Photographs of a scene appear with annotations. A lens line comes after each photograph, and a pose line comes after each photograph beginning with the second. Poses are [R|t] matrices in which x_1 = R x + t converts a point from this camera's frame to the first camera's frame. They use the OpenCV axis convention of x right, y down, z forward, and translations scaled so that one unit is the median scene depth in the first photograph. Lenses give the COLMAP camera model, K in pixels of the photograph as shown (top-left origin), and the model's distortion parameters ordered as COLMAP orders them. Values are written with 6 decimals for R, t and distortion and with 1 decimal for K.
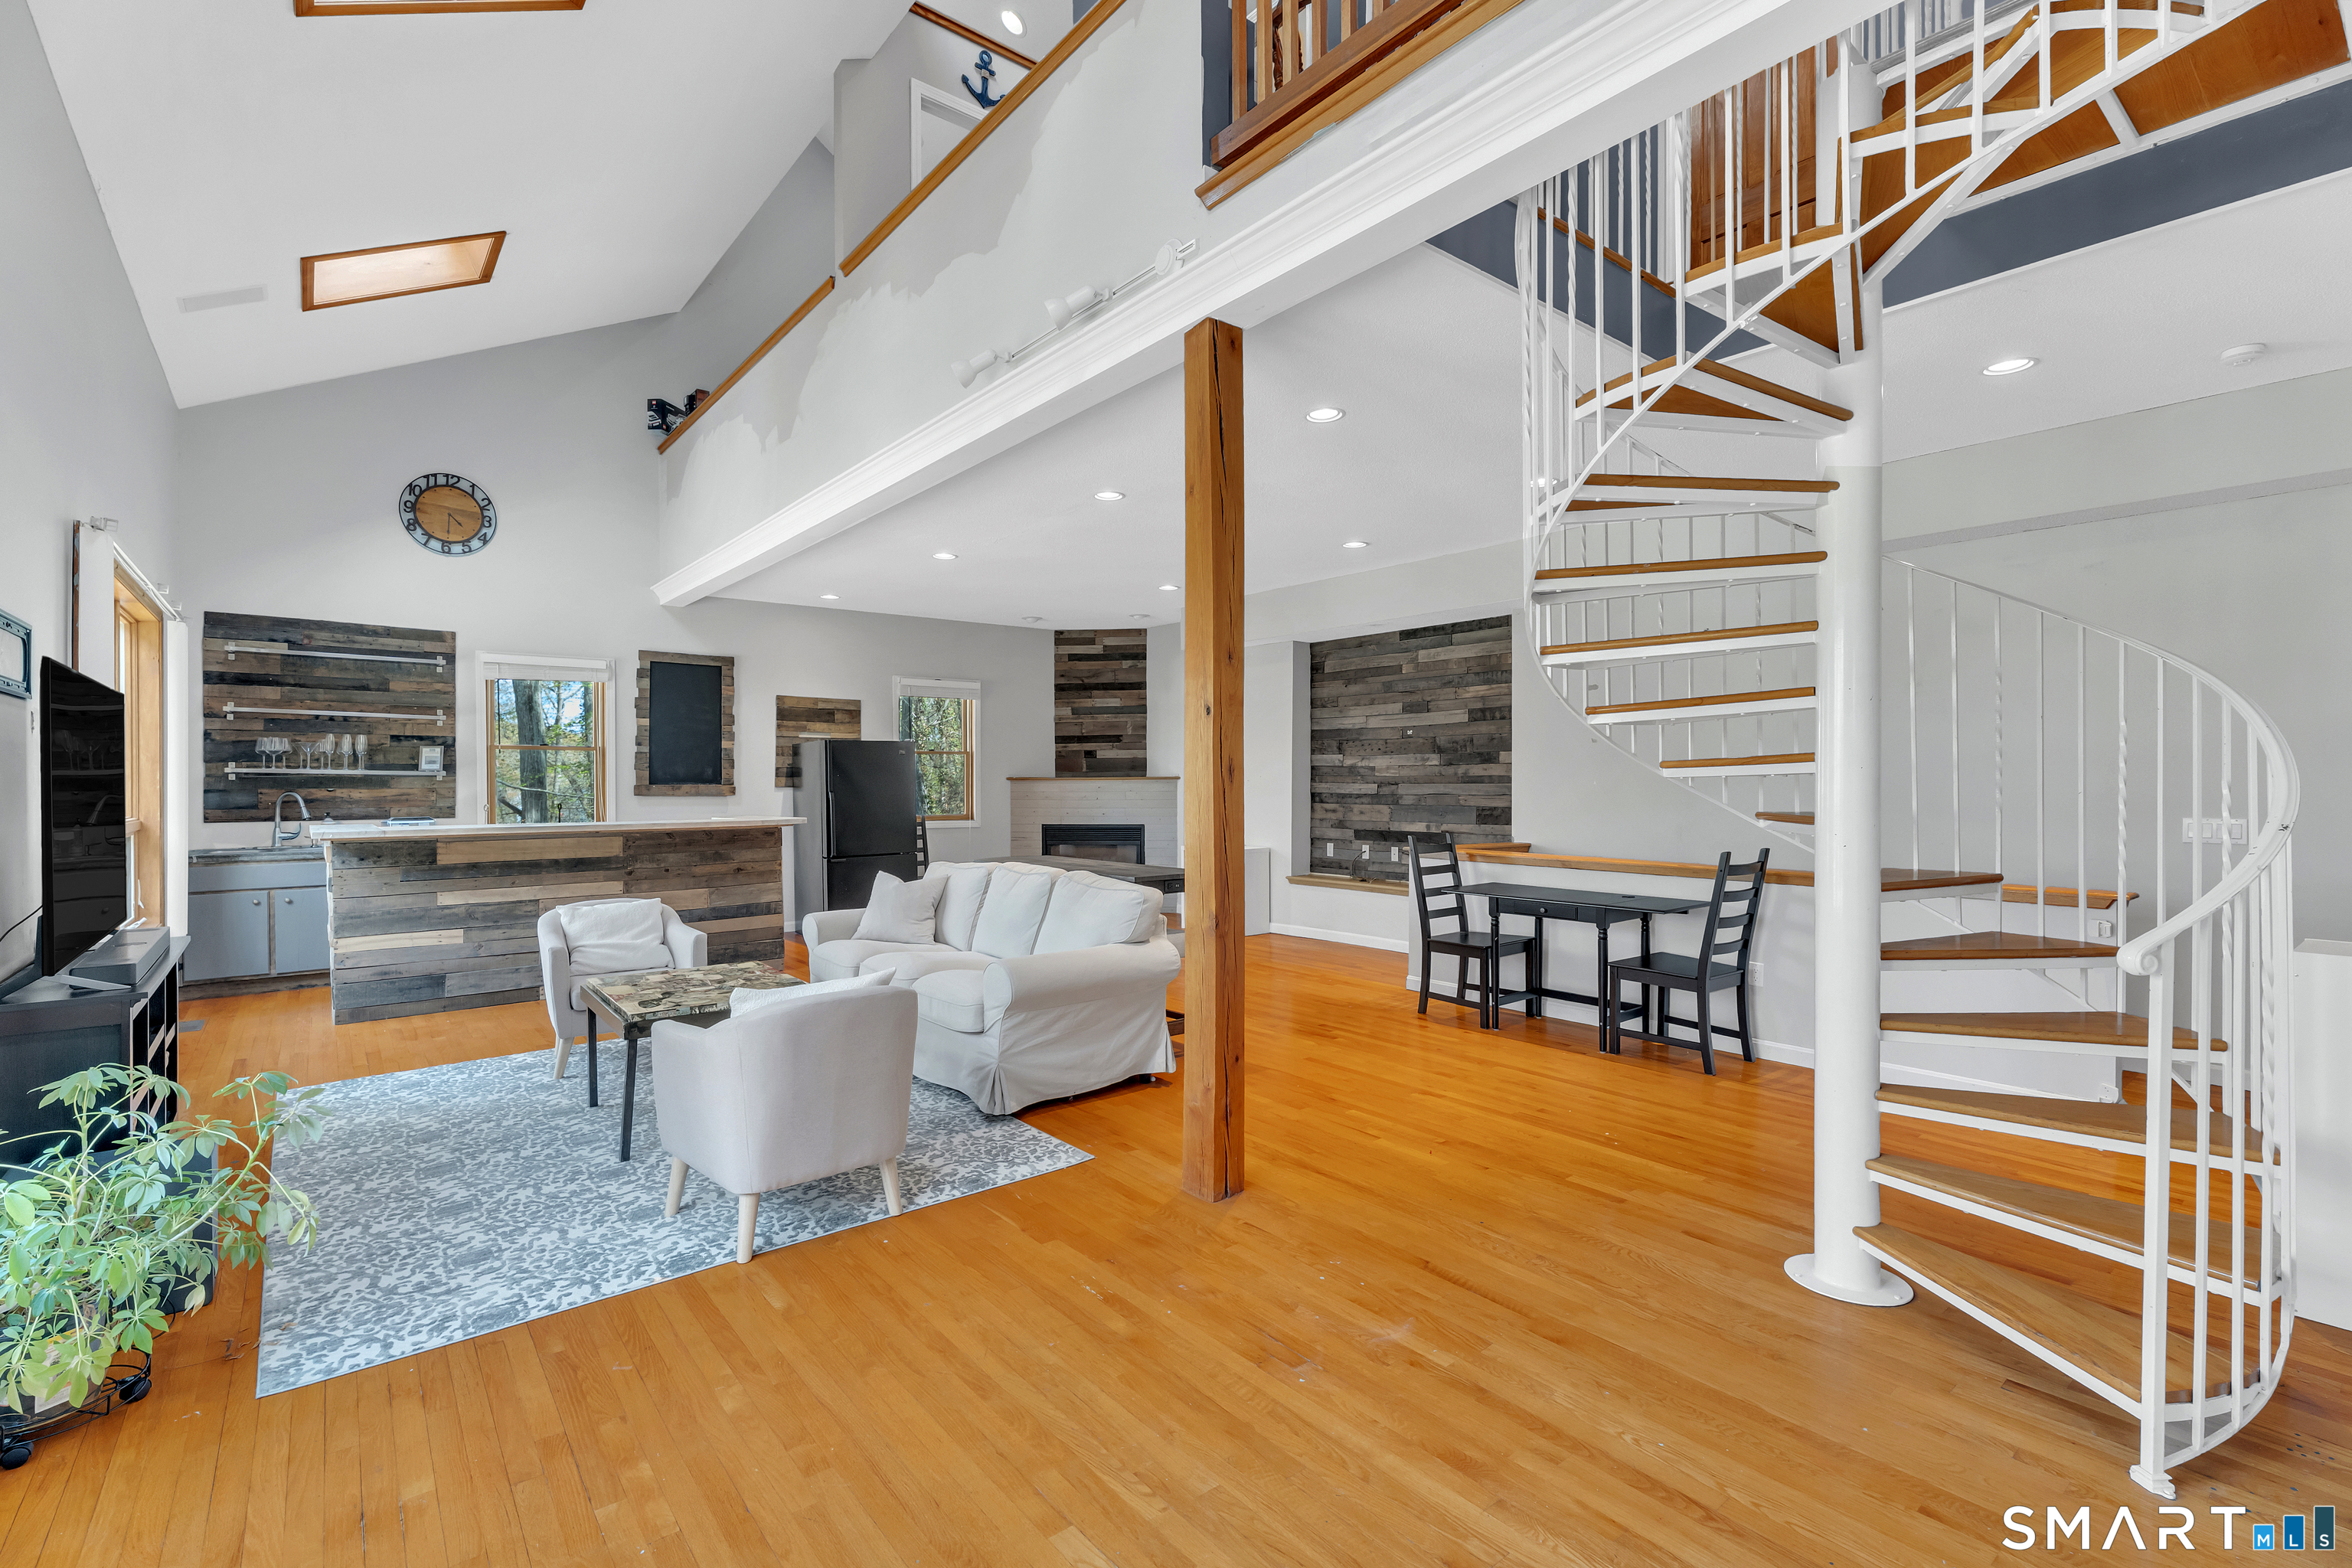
lens RADIAL K [[1043.7, 0, 1164.6], [0, 1043.7, 780.3], [0, 0, 1]] dist [0.001624, 0.000298]
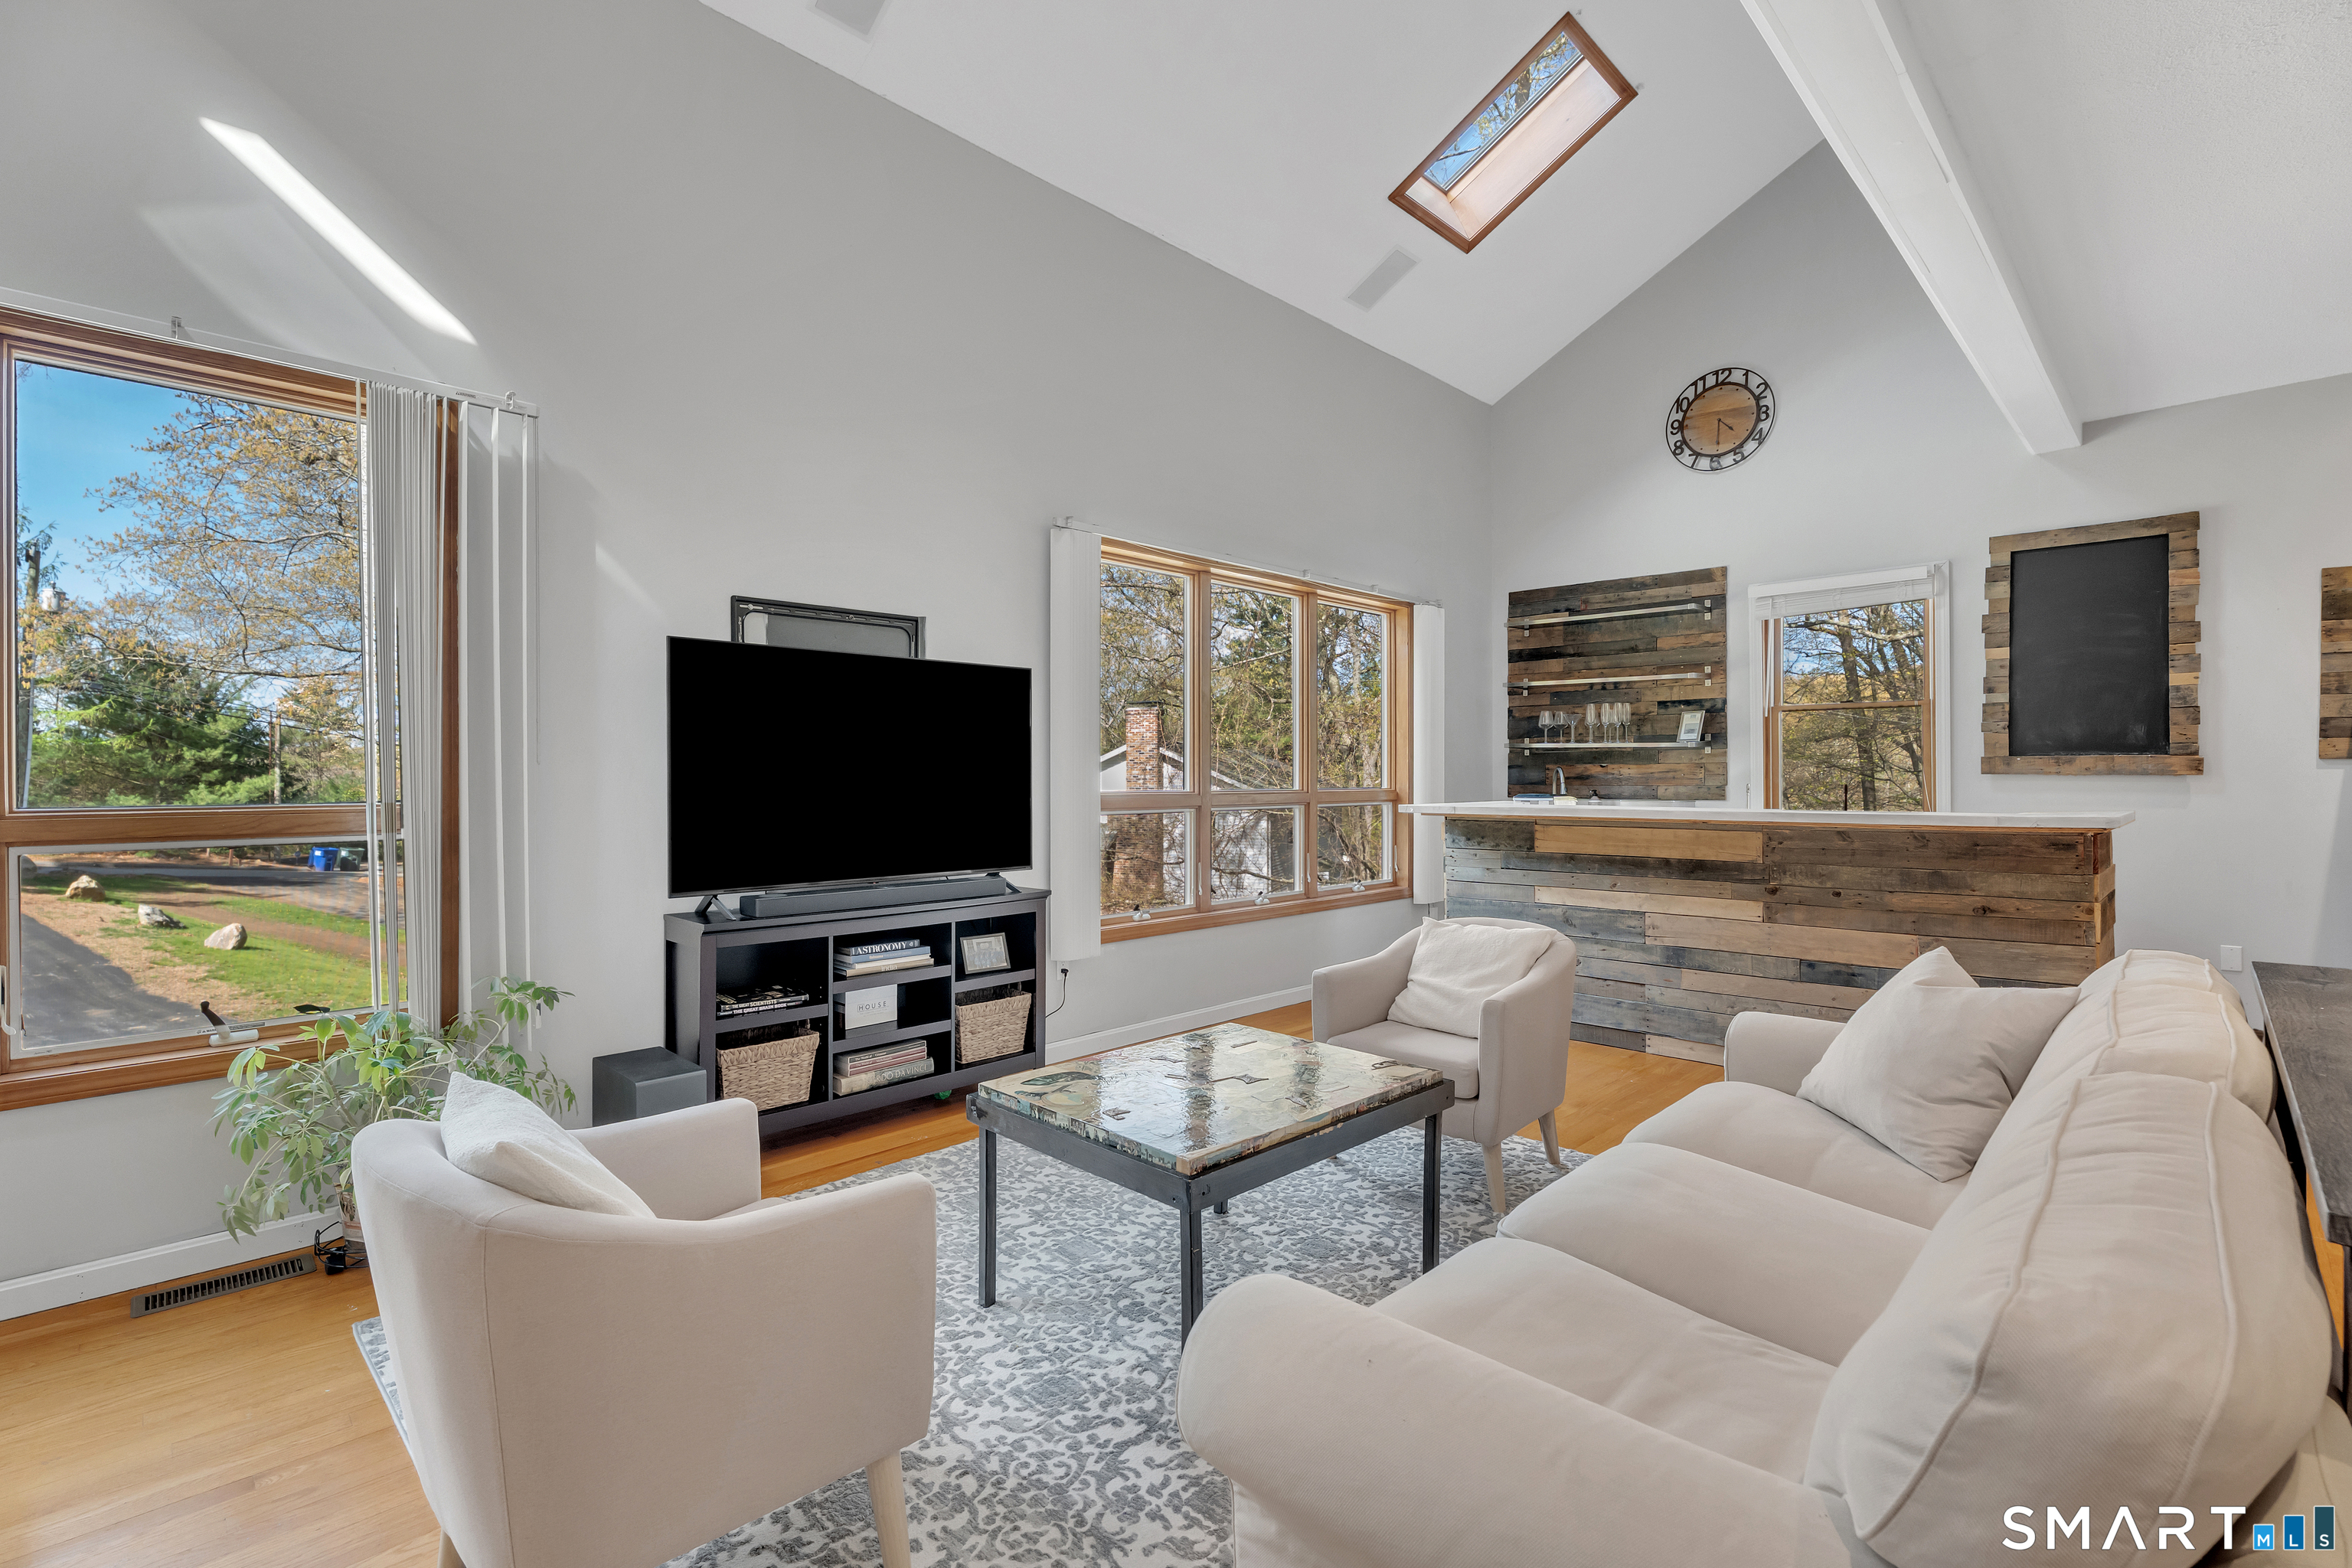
lens RADIAL K [[1043.7, 0, 1164.6], [0, 1043.7, 780.3], [0, 0, 1]] dist [0.001624, 0.000298]
pose [[0.102085, 0.005172, -0.994762, 0.069310], [0.001809, 0.999984, 0.005385, 0.016050], [0.994774, -0.002349, 0.102074, 0.509405]]
